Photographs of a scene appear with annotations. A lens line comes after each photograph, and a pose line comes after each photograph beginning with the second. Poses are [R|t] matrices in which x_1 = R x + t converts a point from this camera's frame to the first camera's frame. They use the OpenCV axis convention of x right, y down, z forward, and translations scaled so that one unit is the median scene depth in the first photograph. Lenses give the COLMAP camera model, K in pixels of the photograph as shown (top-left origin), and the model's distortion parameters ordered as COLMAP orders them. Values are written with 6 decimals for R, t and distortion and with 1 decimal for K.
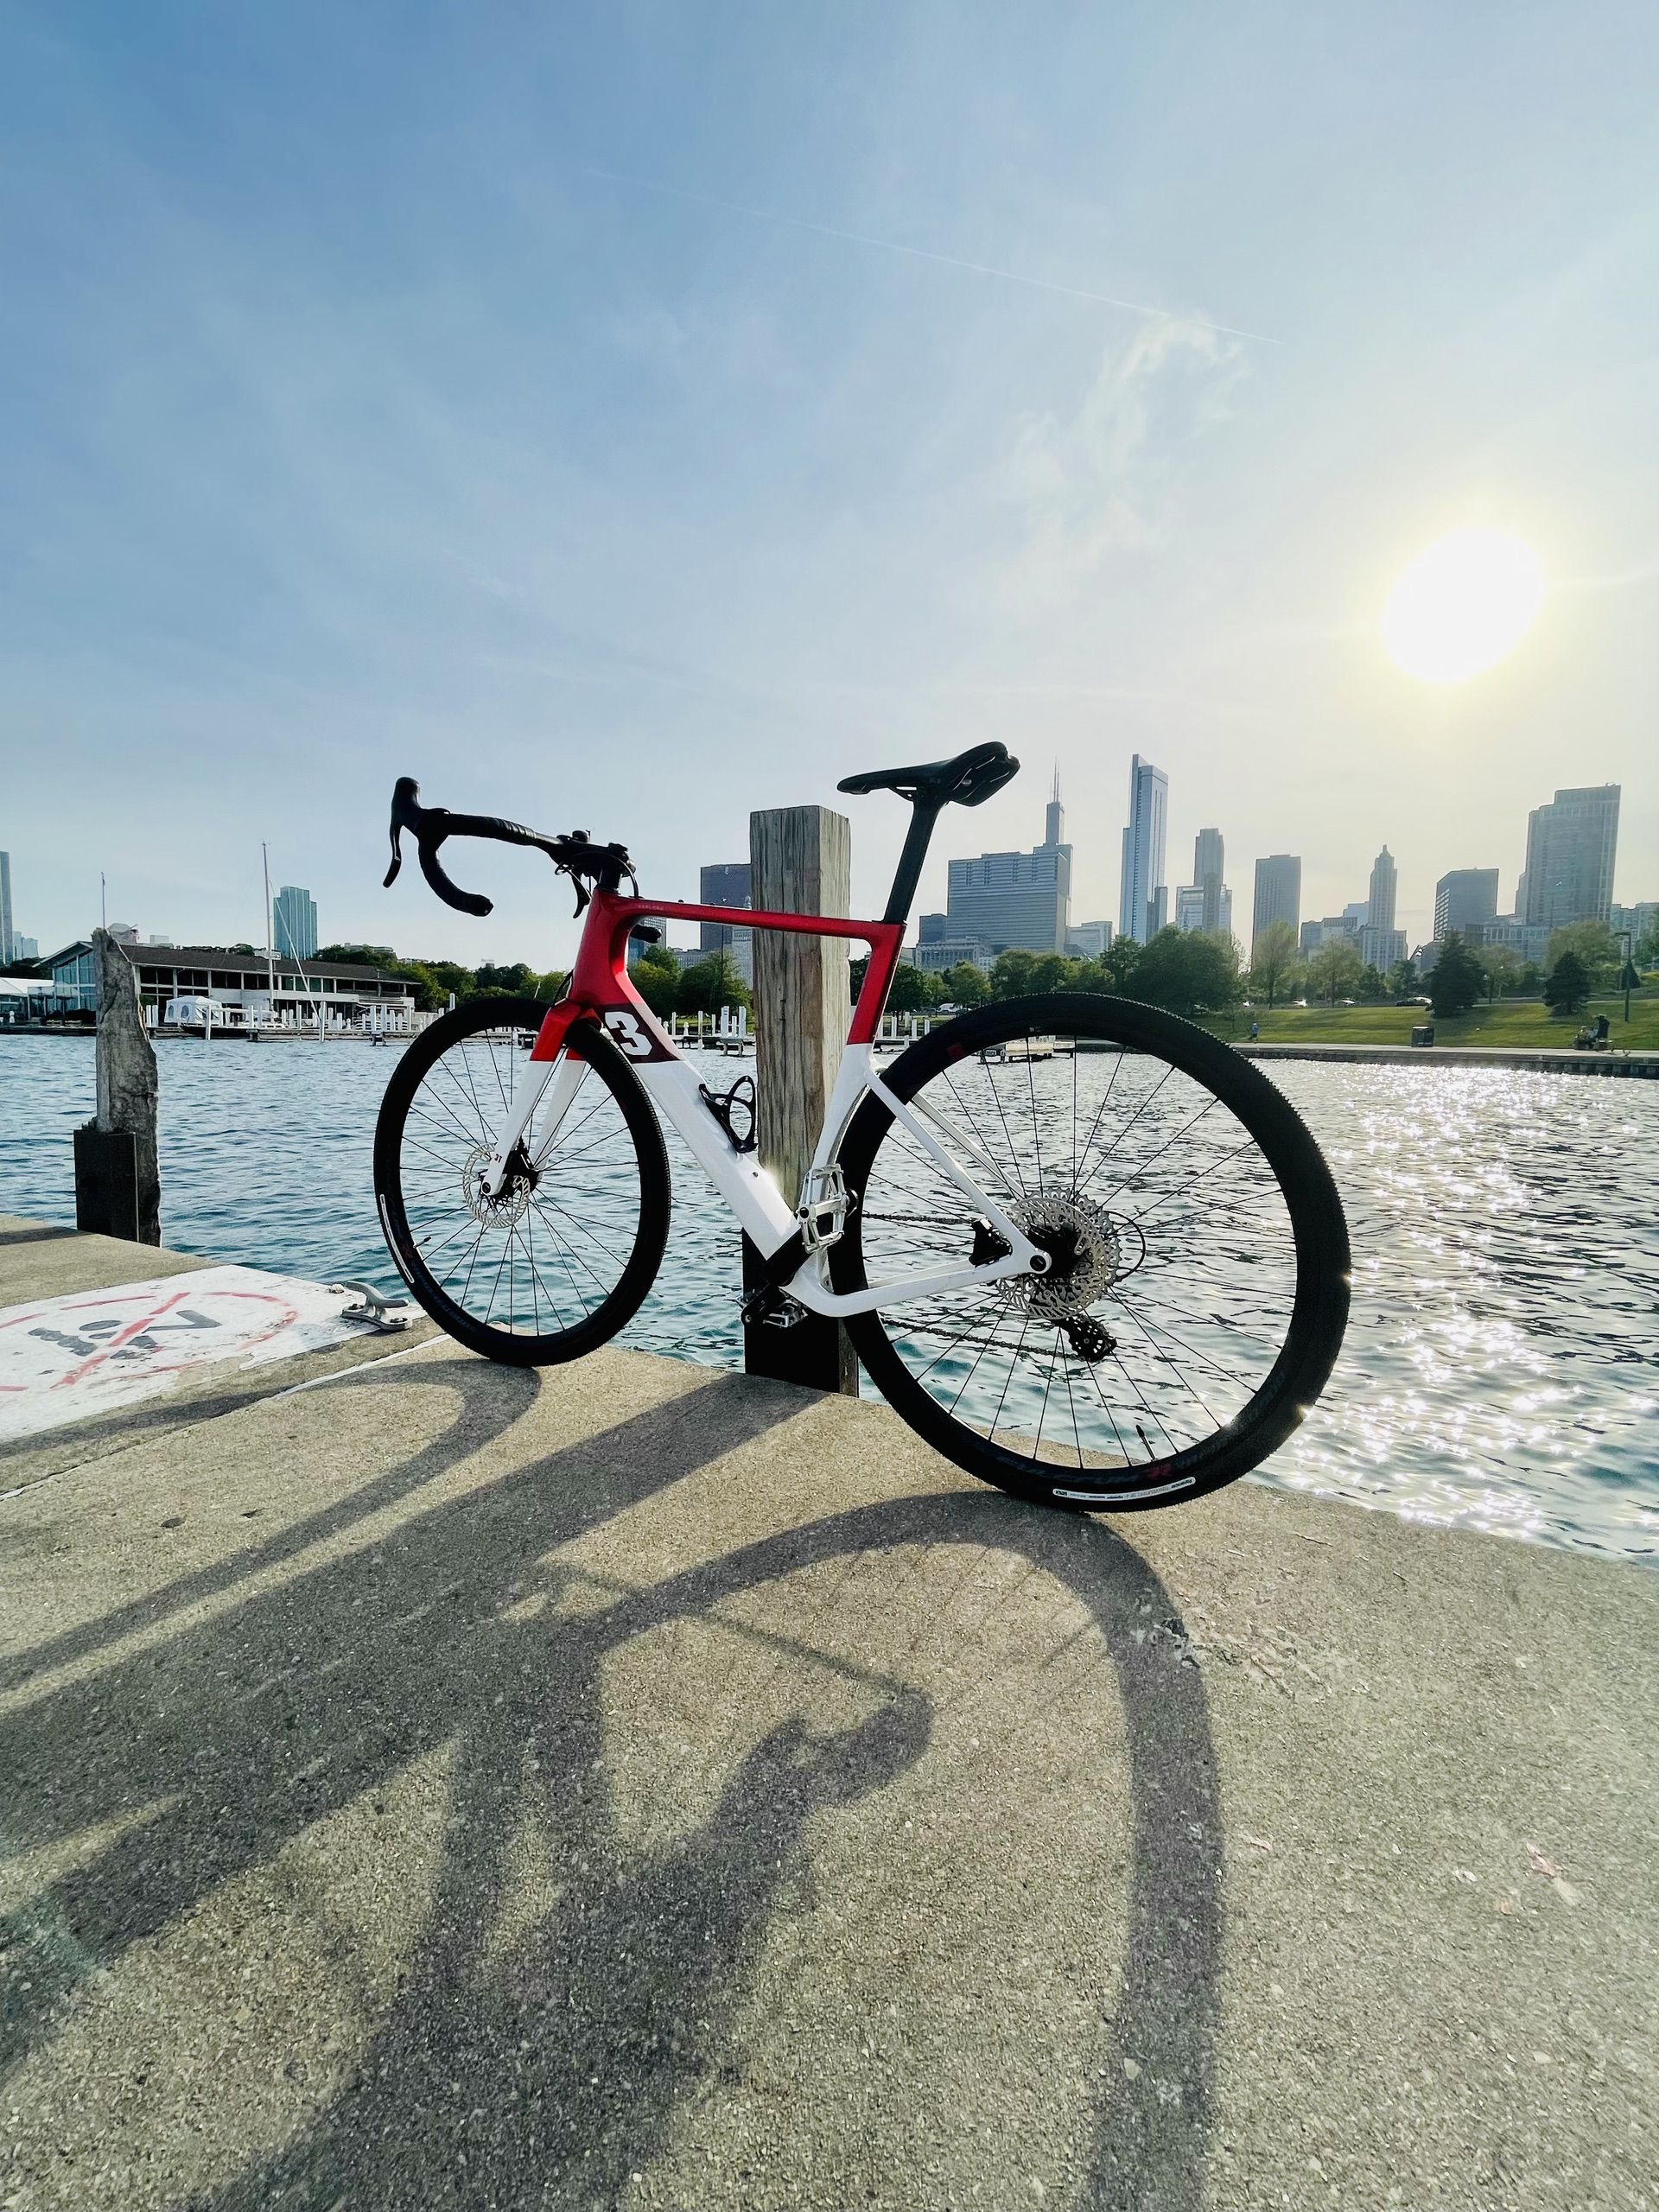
lens RADIAL K [[894.8, 0, 837.3], [0, 894.8, 1093.7], [0, 0, 1]] dist [-0.004543, -0.001011]
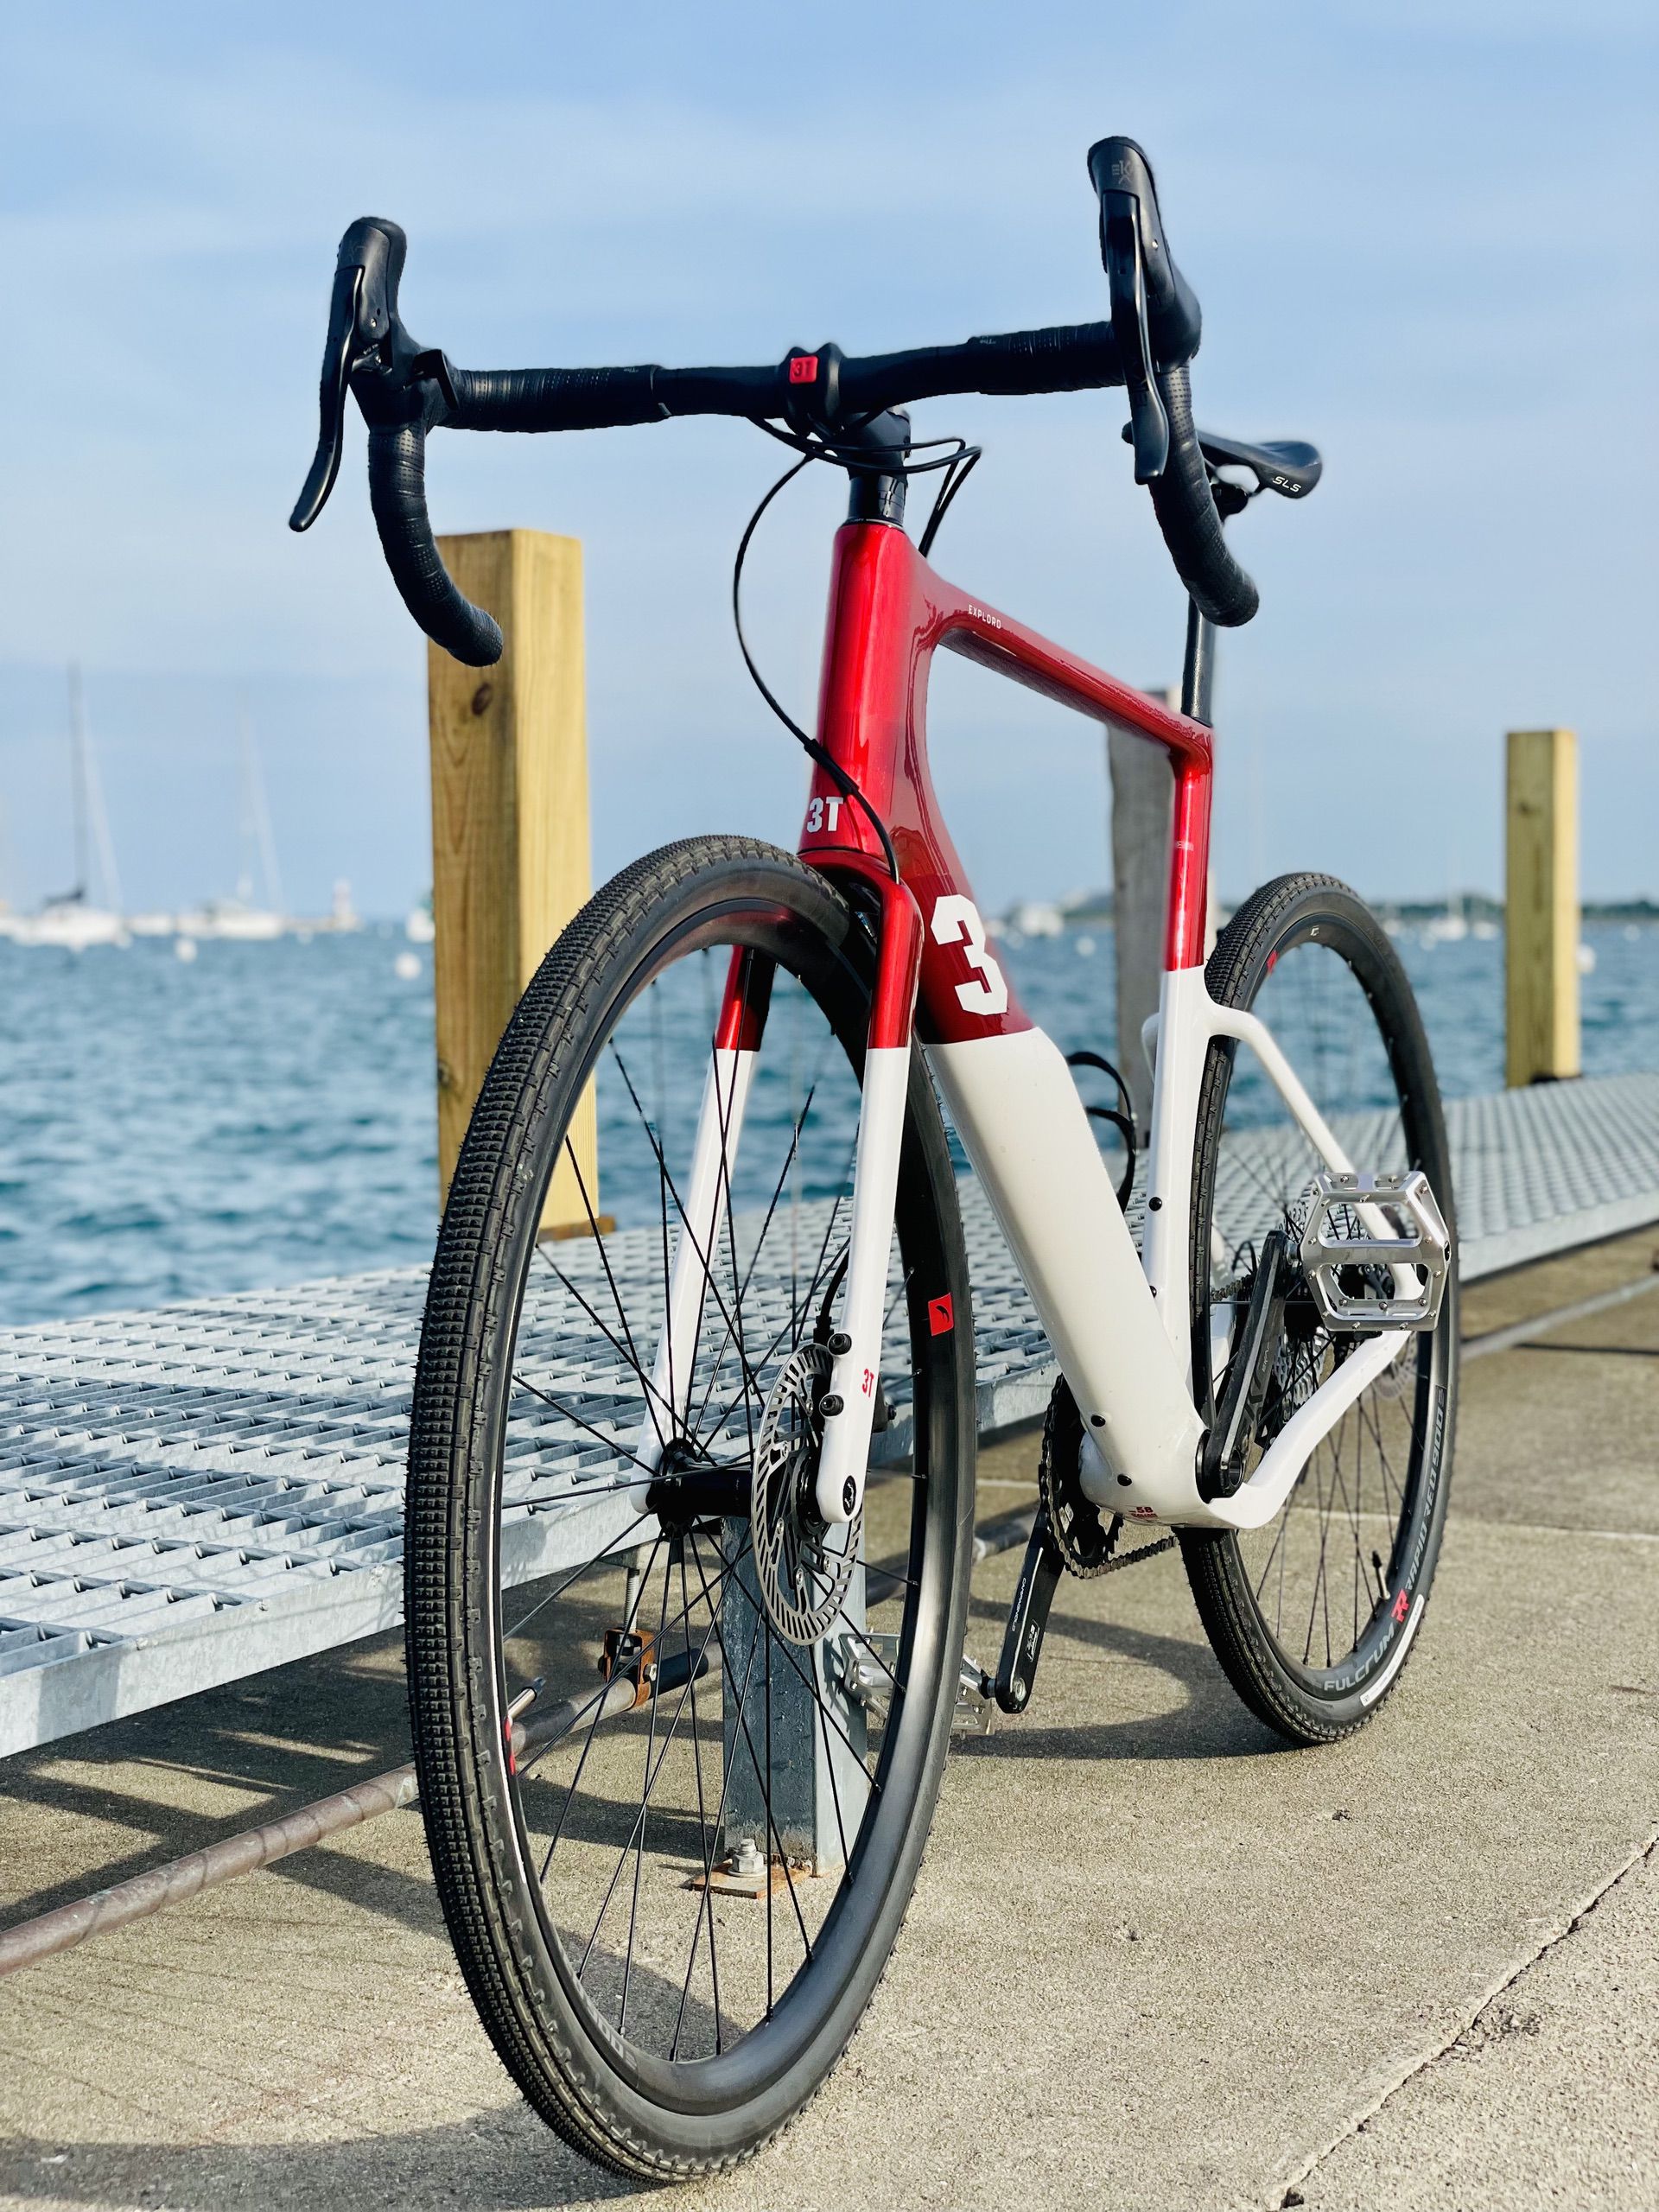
lens RADIAL K [[3333.0, 0, 821.8], [0, 3333.0, 1099.5], [0, 0, 1]] dist [0.060683, 0.000000]
pose [[-0.034092, -0.050250, 0.998155, -1.469300], [0.091460, 0.994387, 0.053184, -0.081234], [-0.995225, 0.093105, -0.029305, 1.033285]]
